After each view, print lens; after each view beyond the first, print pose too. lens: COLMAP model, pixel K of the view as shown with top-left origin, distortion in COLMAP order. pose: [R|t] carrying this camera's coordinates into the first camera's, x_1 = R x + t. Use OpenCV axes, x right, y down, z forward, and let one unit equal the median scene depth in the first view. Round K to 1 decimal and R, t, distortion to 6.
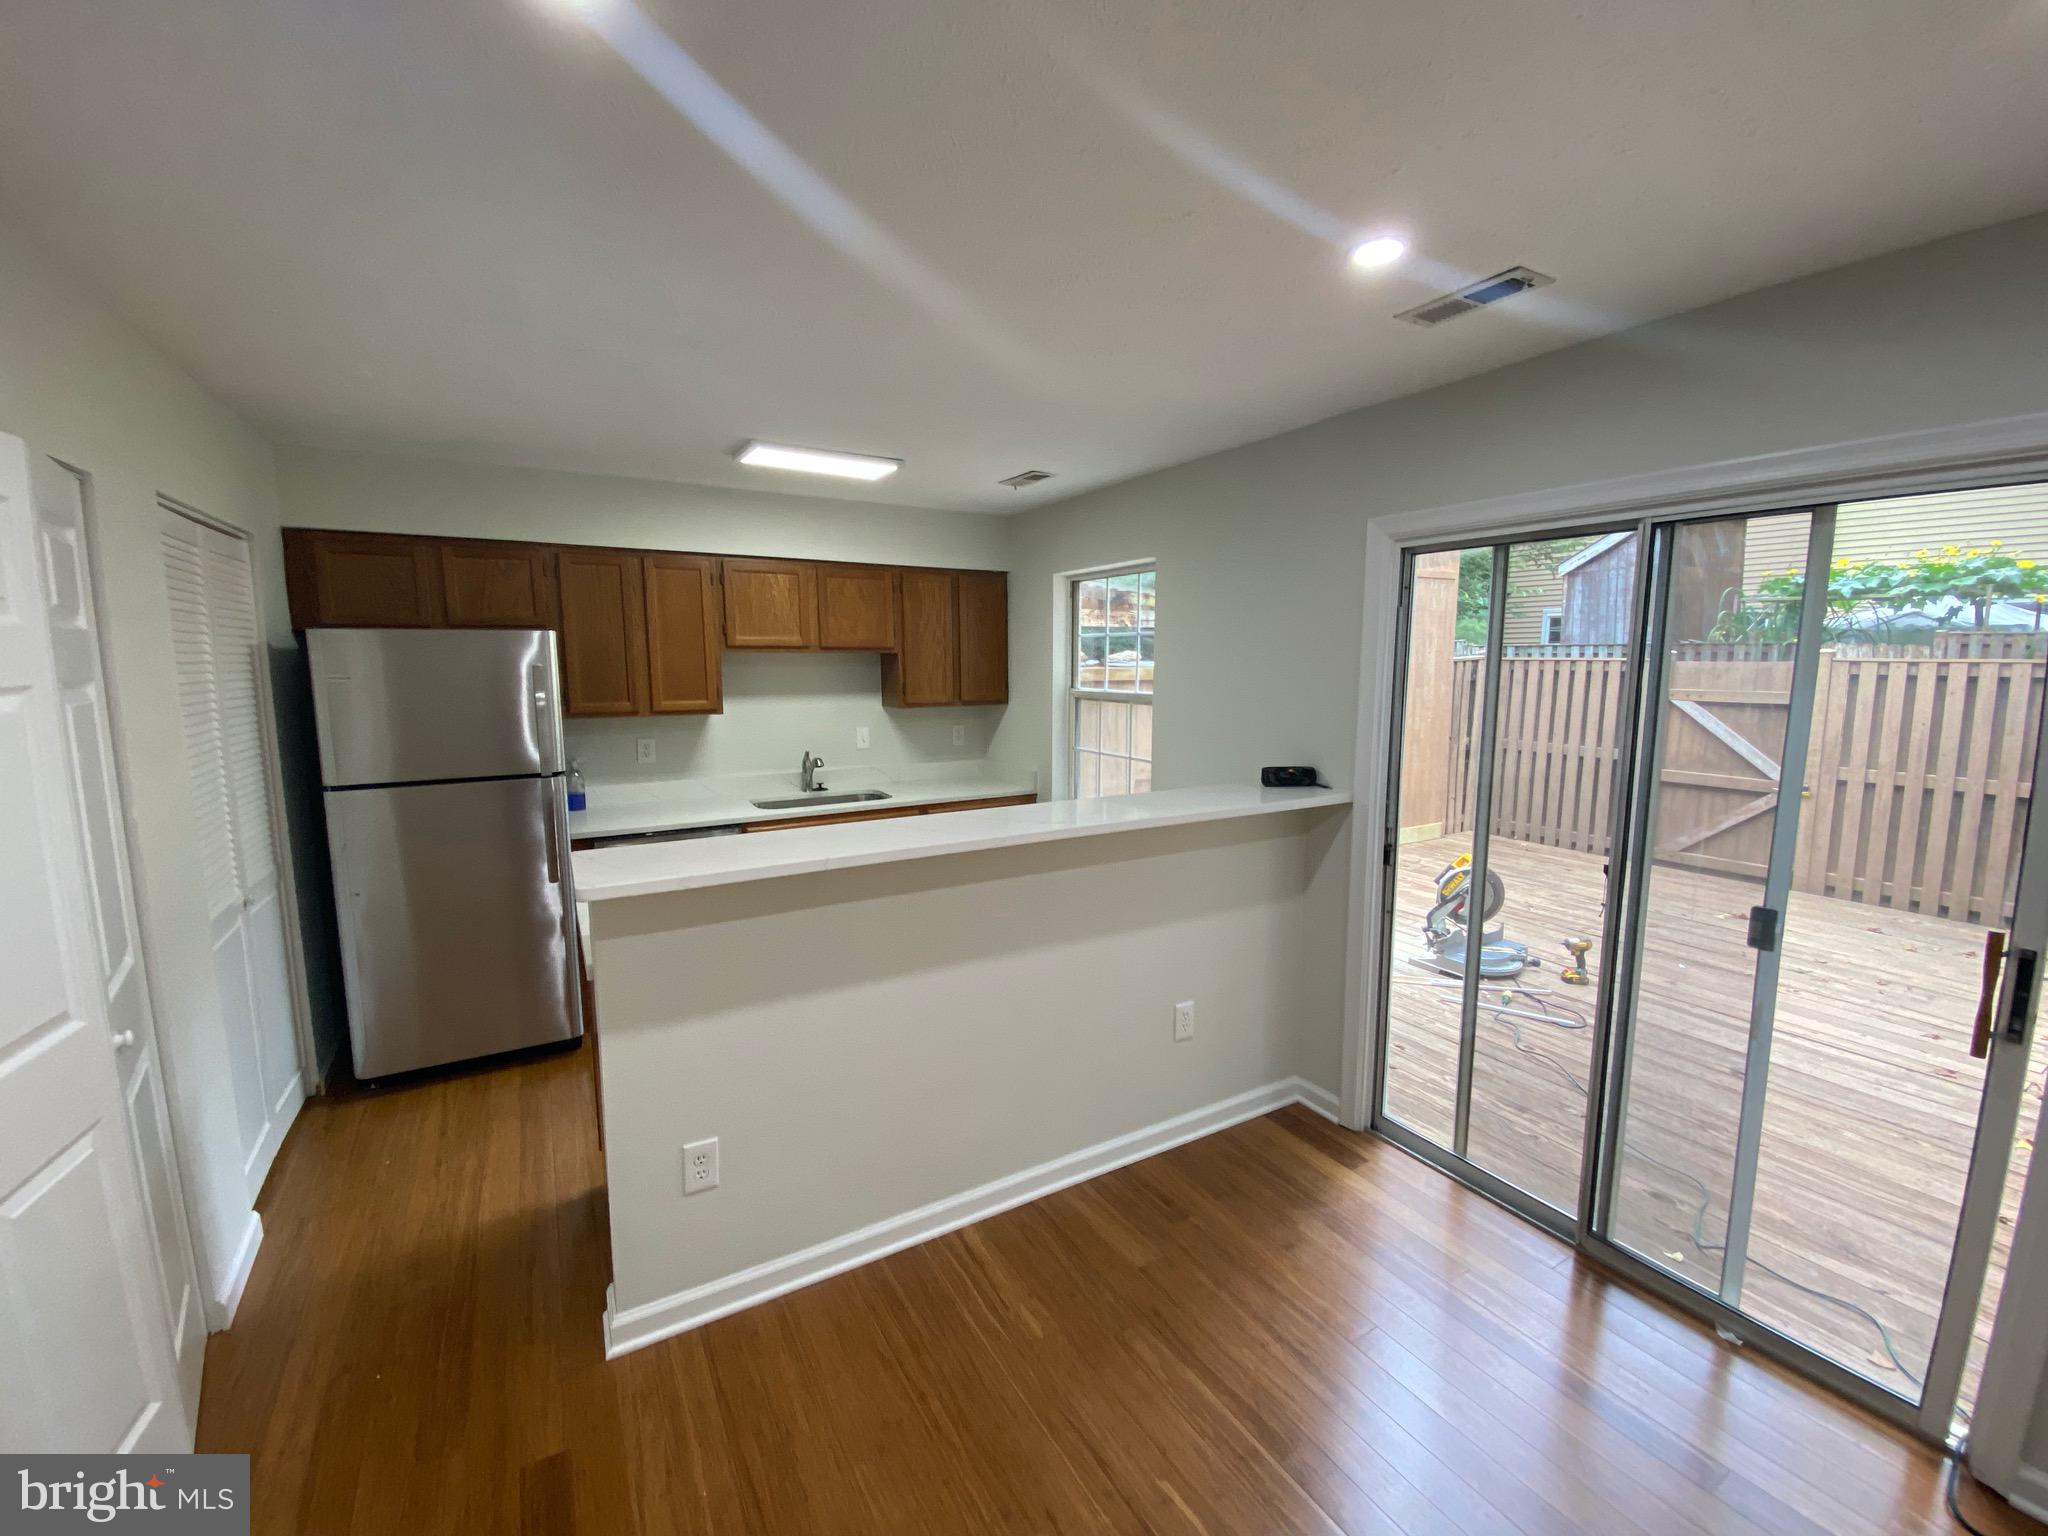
lens RADIAL K [[830.2, 0, 1026.5], [0, 830.2, 760.3], [0, 0, 1]] dist [-0.002992, -0.004609]
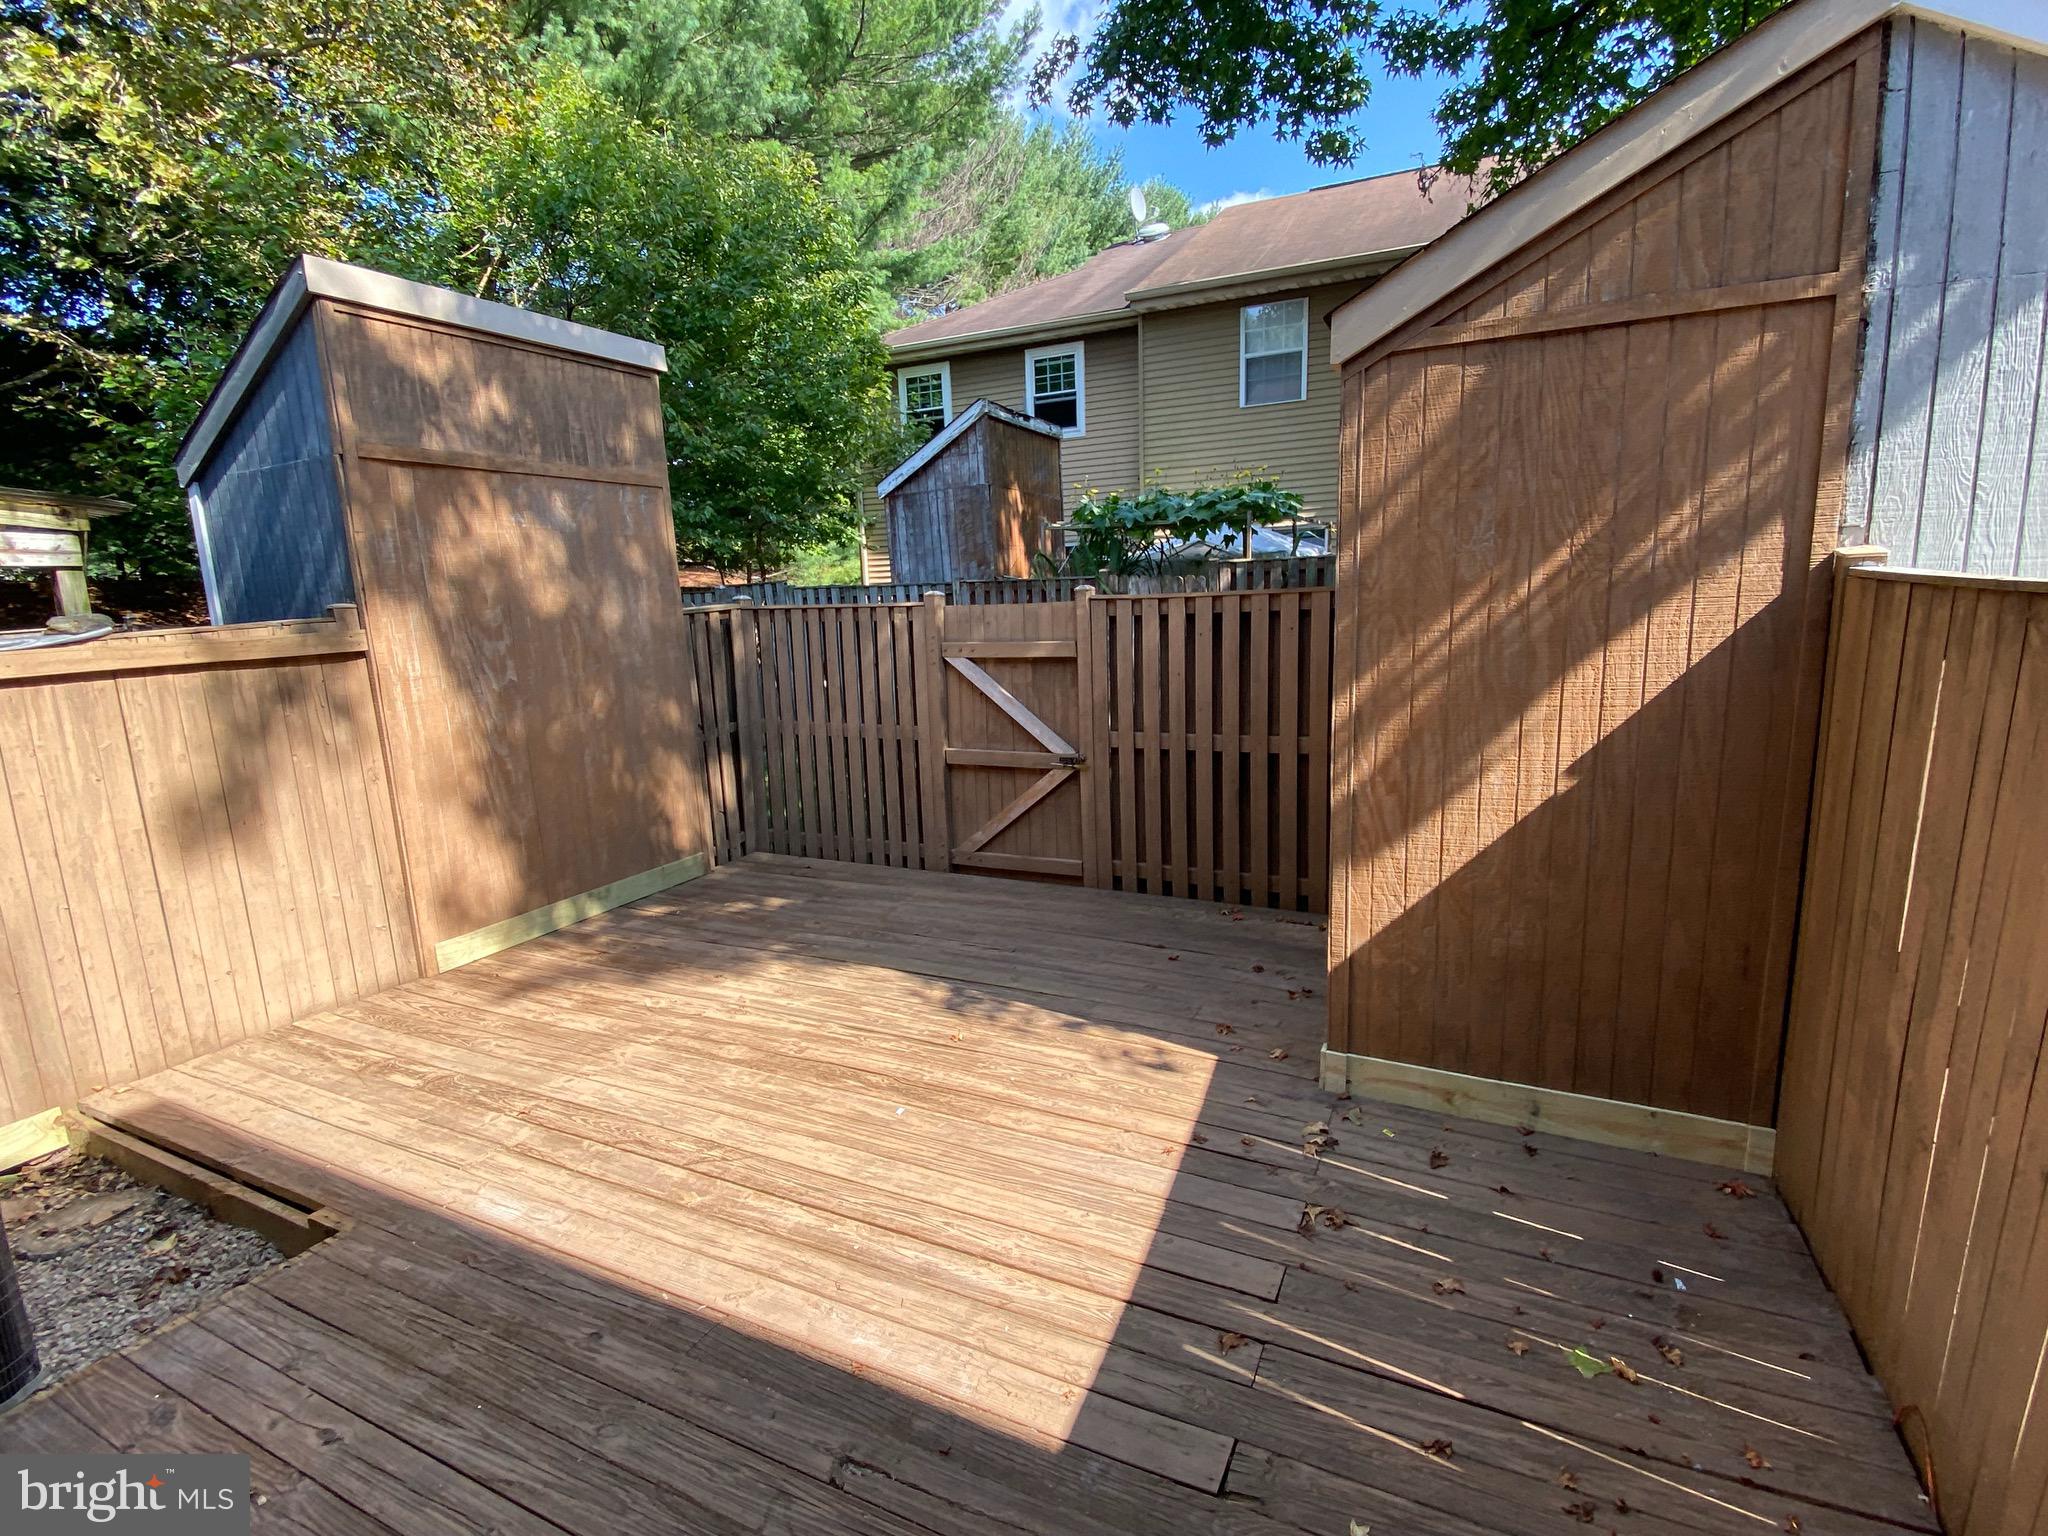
lens RADIAL K [[959.9, 0, 1014.0], [0, 959.9, 775.9], [0, 0, 1]] dist [0.030536, -0.020720]
pose [[0.829577, -0.130455, 0.542940, 0.625643], [0.102017, 0.991370, 0.082326, -0.057122], [-0.548994, -0.012907, 0.835726, 0.428049]]
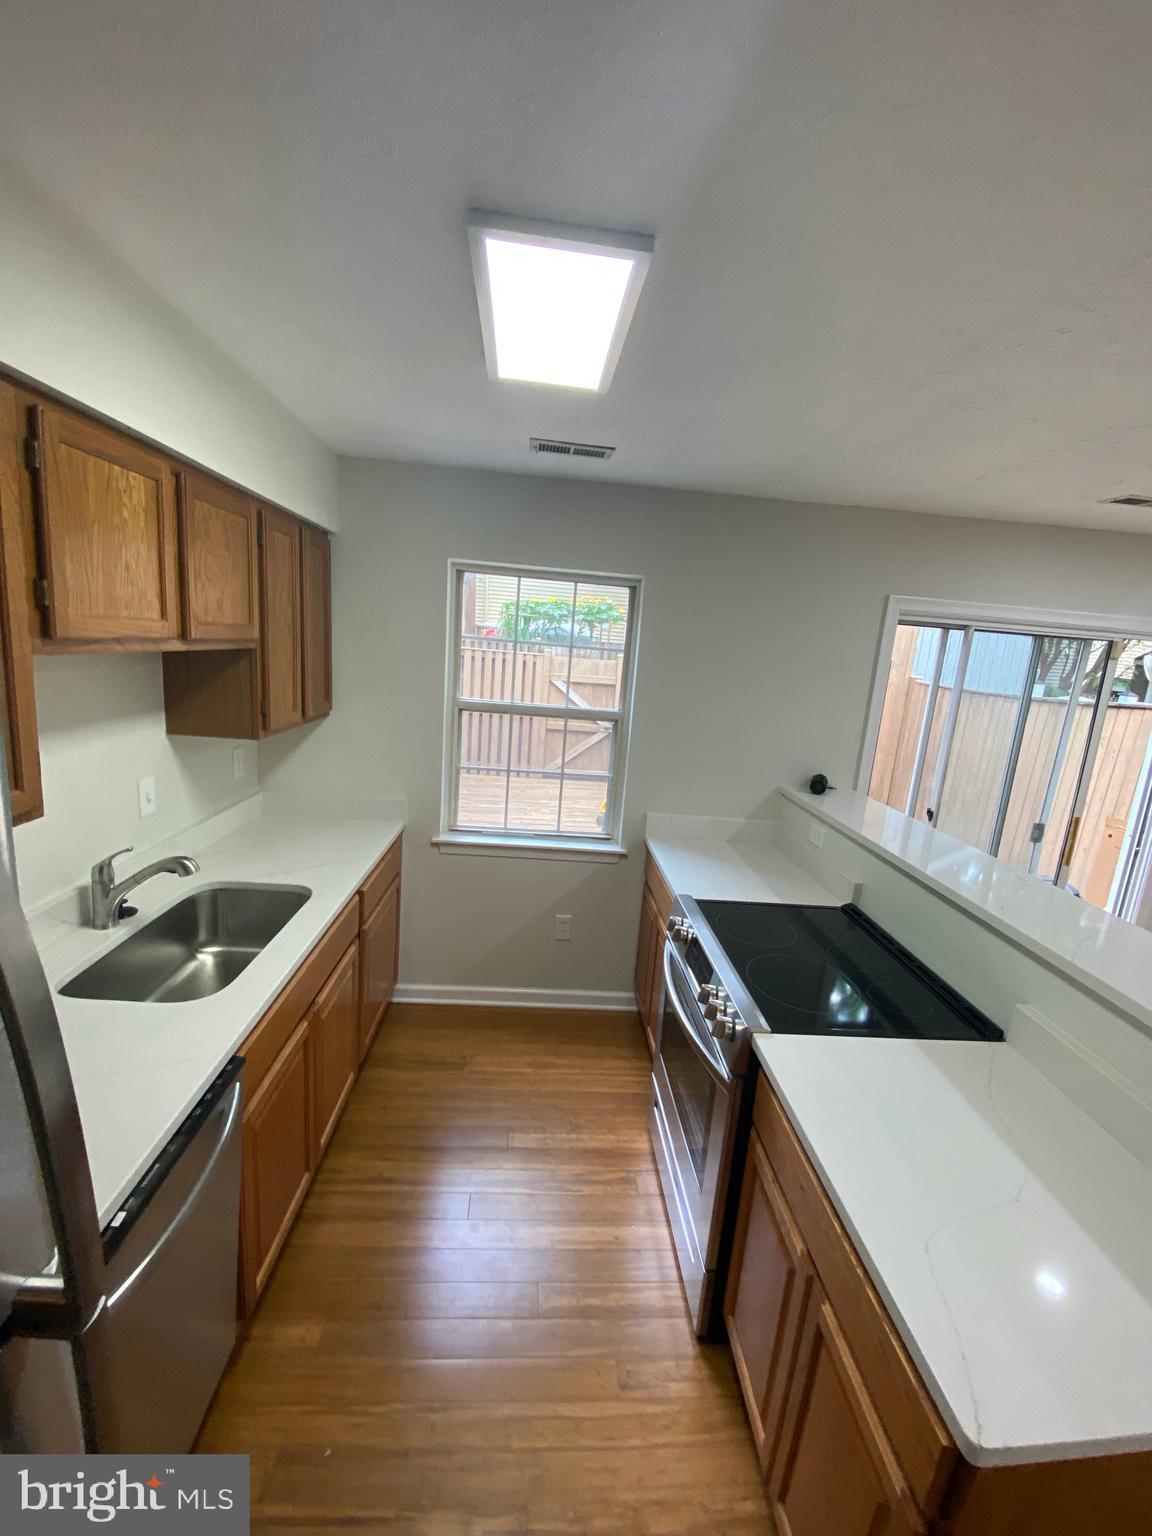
lens RADIAL K [[622.6, 0, 571.2], [0, 622.6, 774.5], [0, 0, 1]] dist [-0.002992, -0.004609]
pose [[0.457457, -0.146329, 0.877109, -0.562326], [0.036191, 0.988614, 0.146056, -0.119653], [-0.888495, -0.035071, 0.457545, 0.716457]]
